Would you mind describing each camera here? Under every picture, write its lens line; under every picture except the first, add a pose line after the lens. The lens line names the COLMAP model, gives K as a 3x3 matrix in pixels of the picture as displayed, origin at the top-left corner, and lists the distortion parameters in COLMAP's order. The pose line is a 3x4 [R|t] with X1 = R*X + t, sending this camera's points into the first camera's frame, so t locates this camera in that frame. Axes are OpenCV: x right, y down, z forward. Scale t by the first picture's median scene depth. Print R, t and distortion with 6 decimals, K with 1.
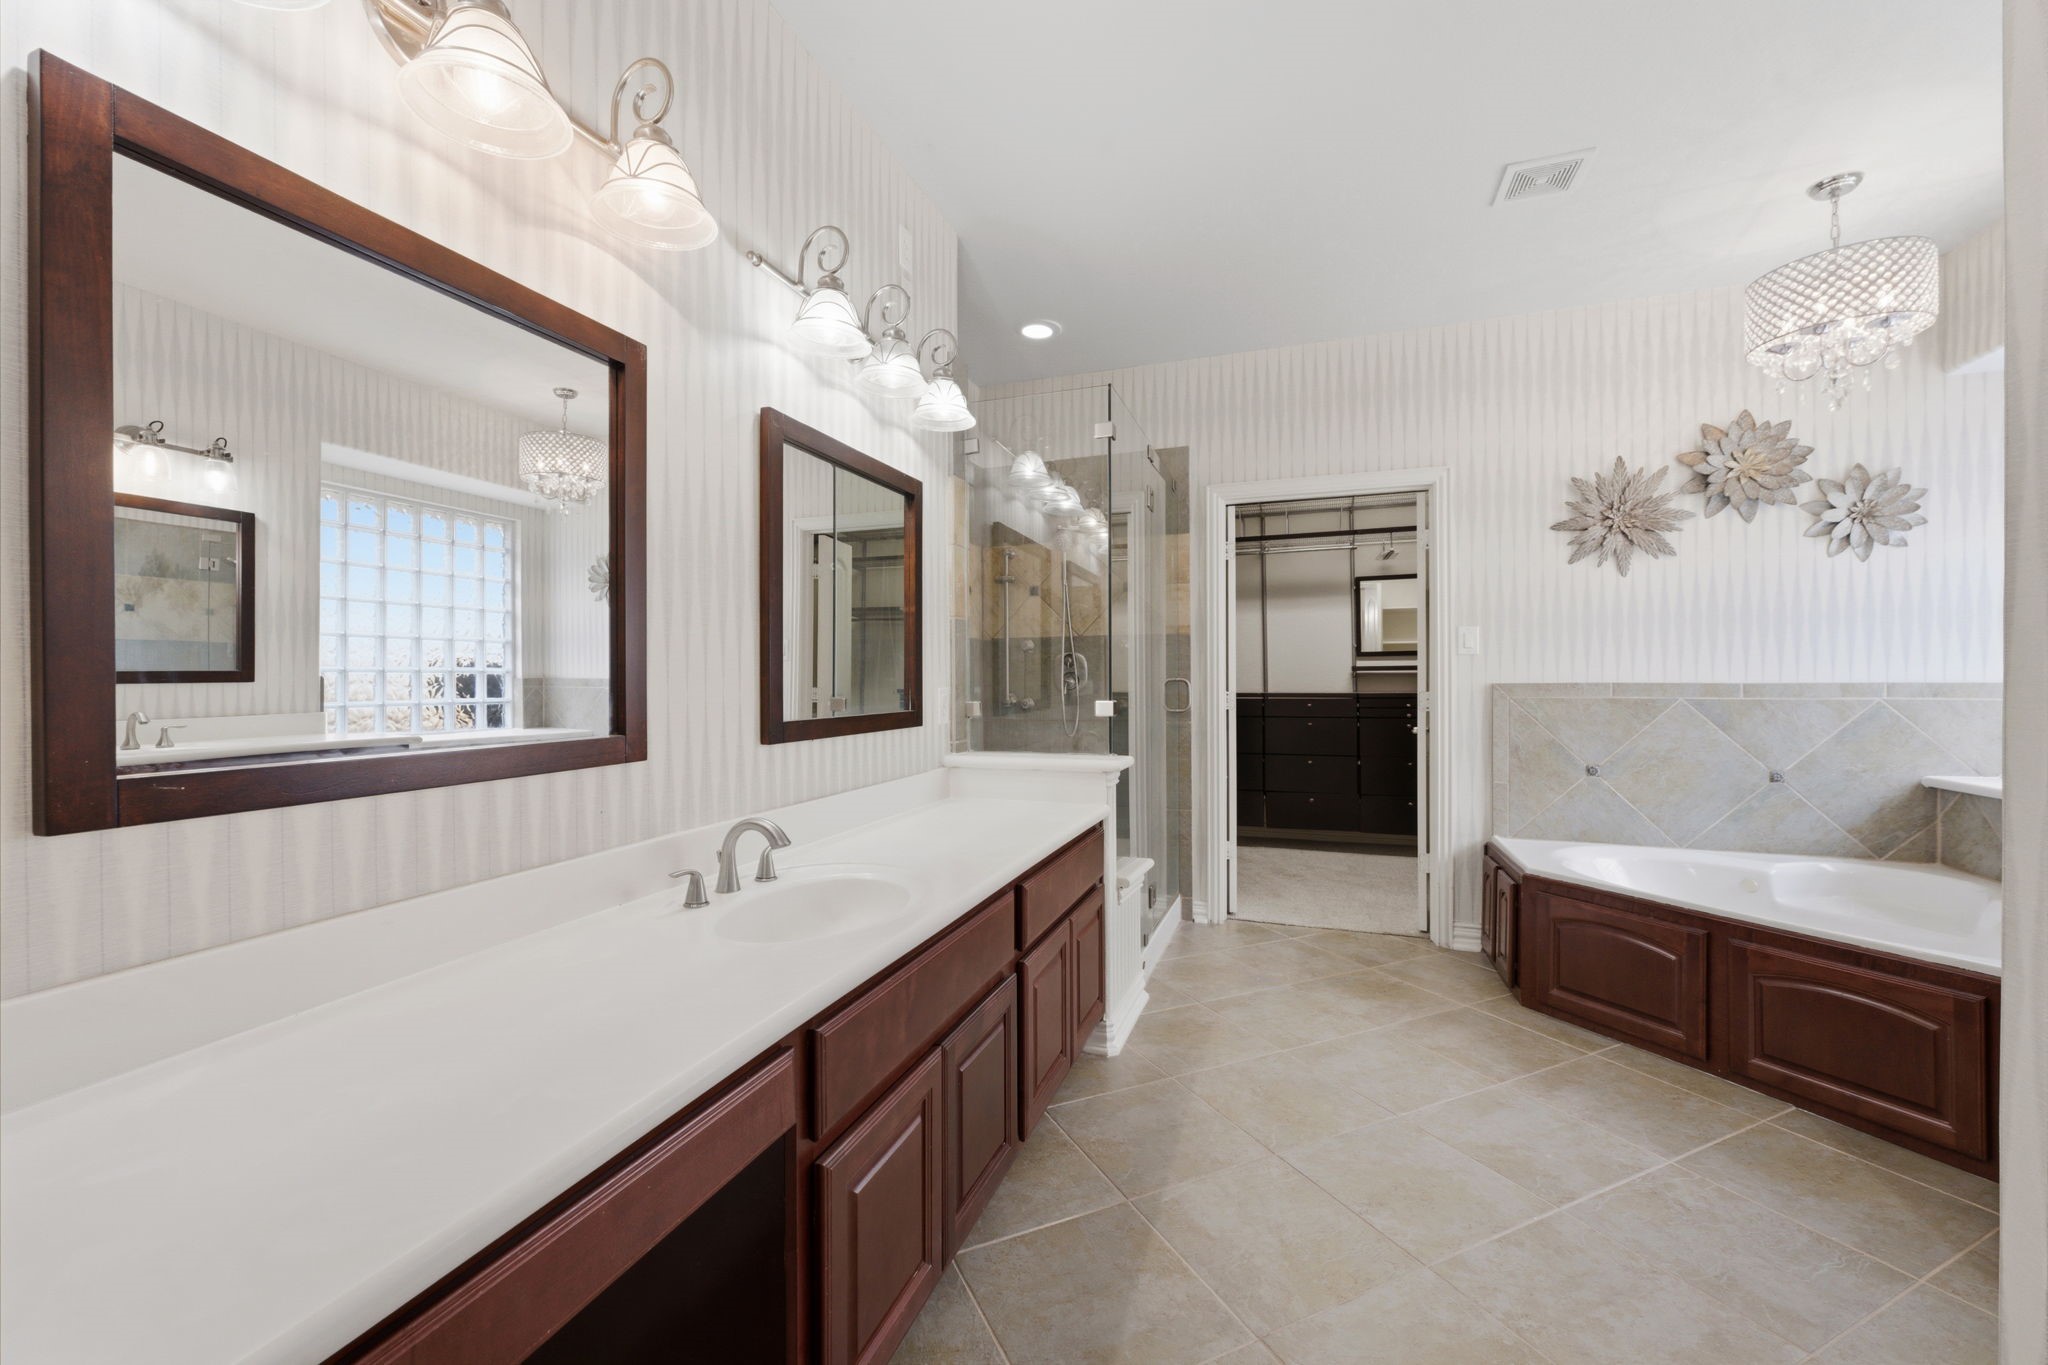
lens RADIAL K [[817.2, 0, 1010.2], [0, 817.2, 682.5], [0, 0, 1]] dist [-0.000568, 0.000313]
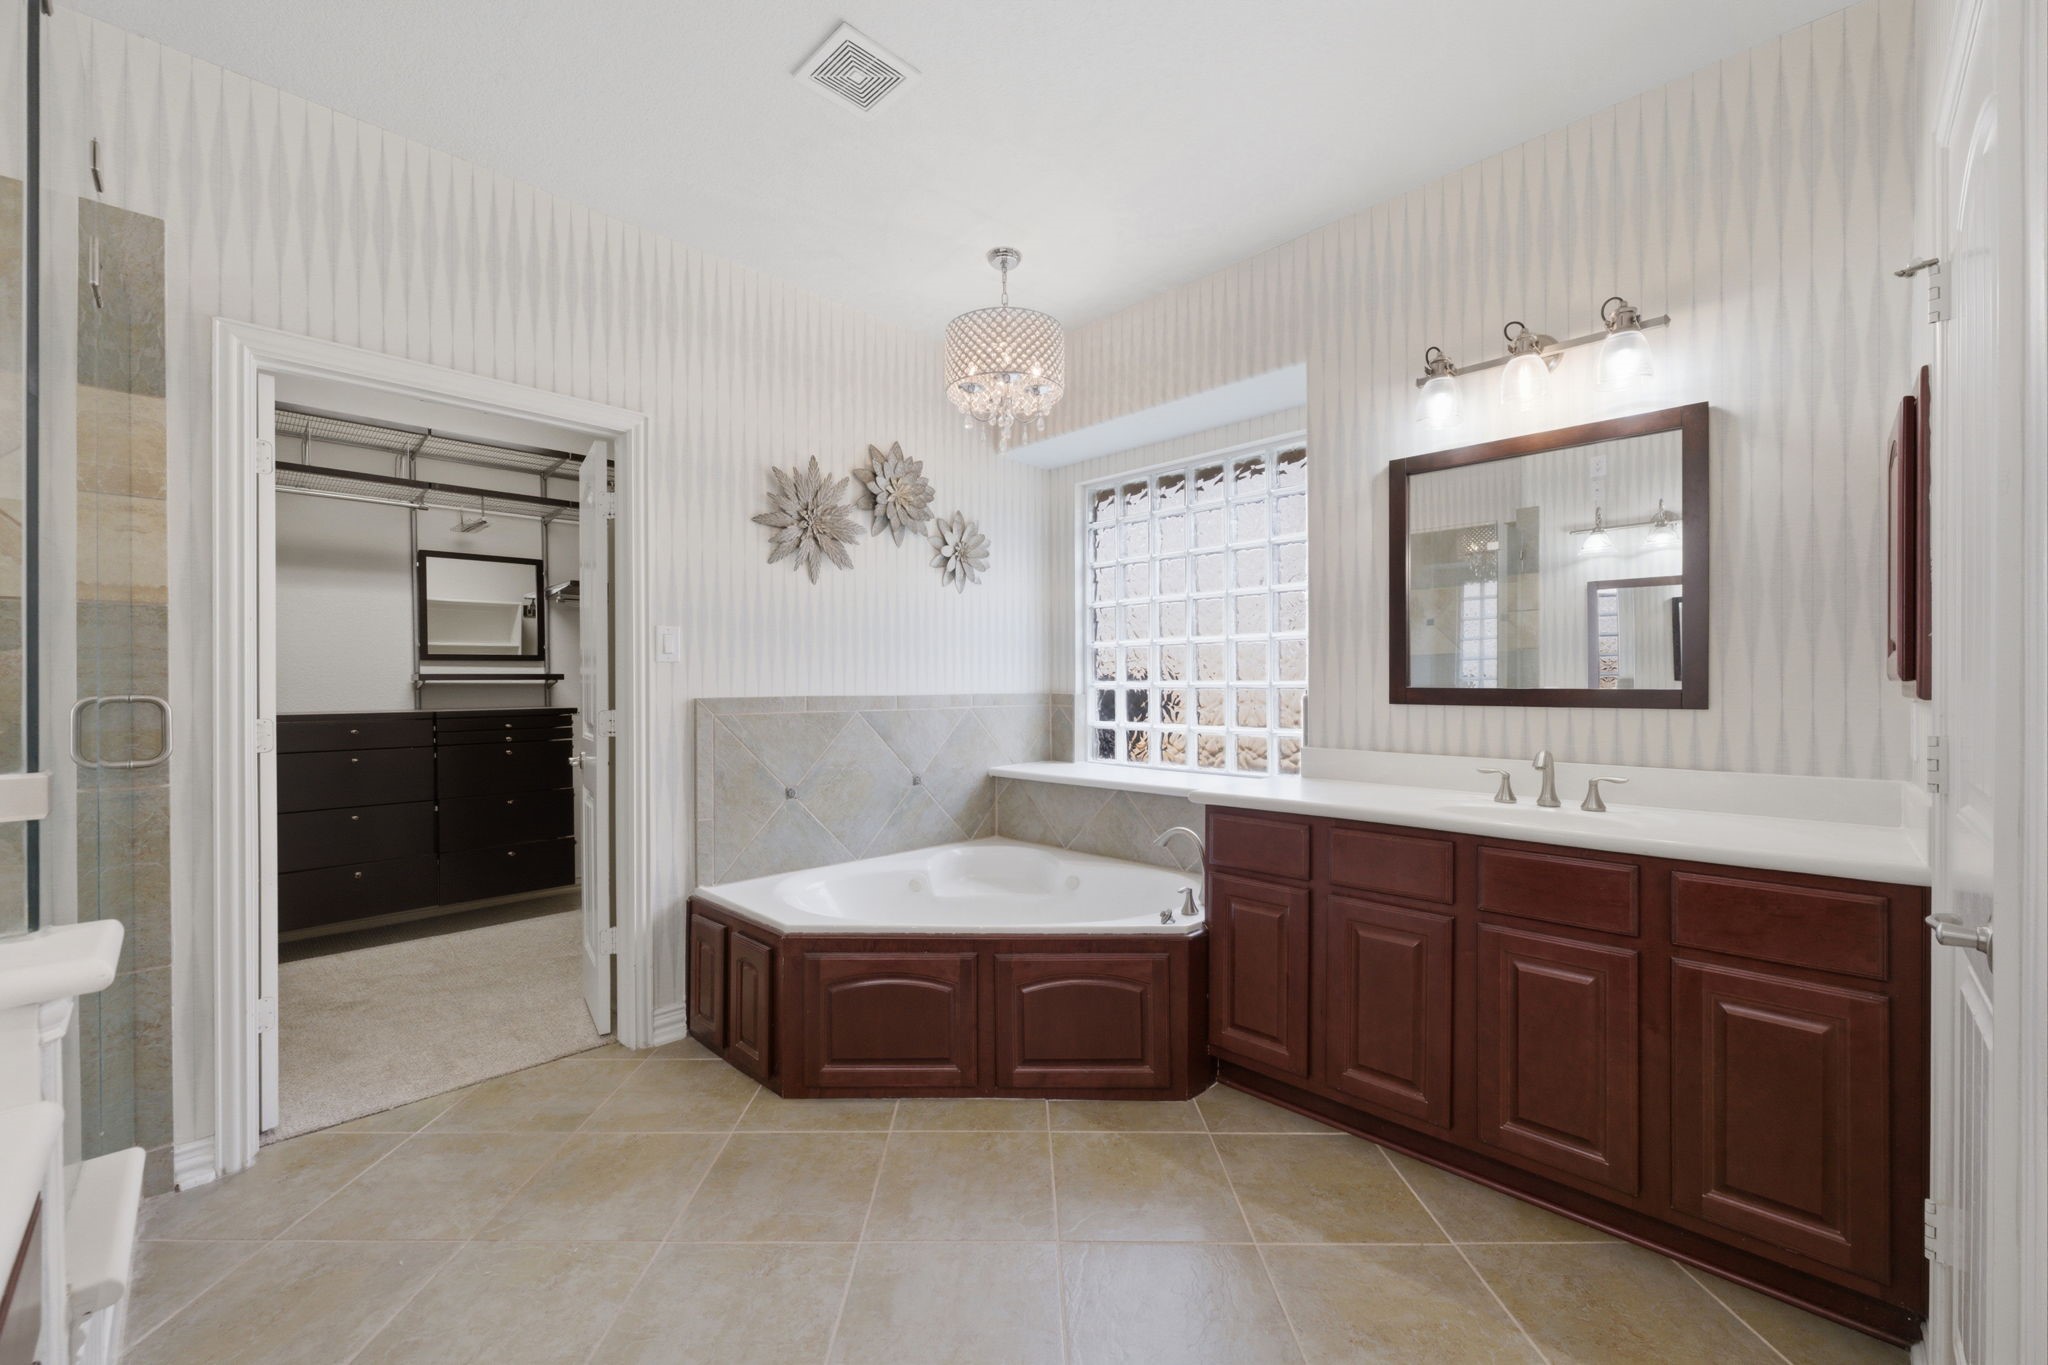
lens RADIAL K [[817.2, 0, 1010.2], [0, 817.2, 682.5], [0, 0, 1]] dist [-0.000568, 0.000313]
pose [[0.425759, 0.003636, 0.904829, -0.009527], [0.005943, 0.999959, -0.006815, -0.007834], [-0.904817, 0.008278, 0.425720, 0.398876]]
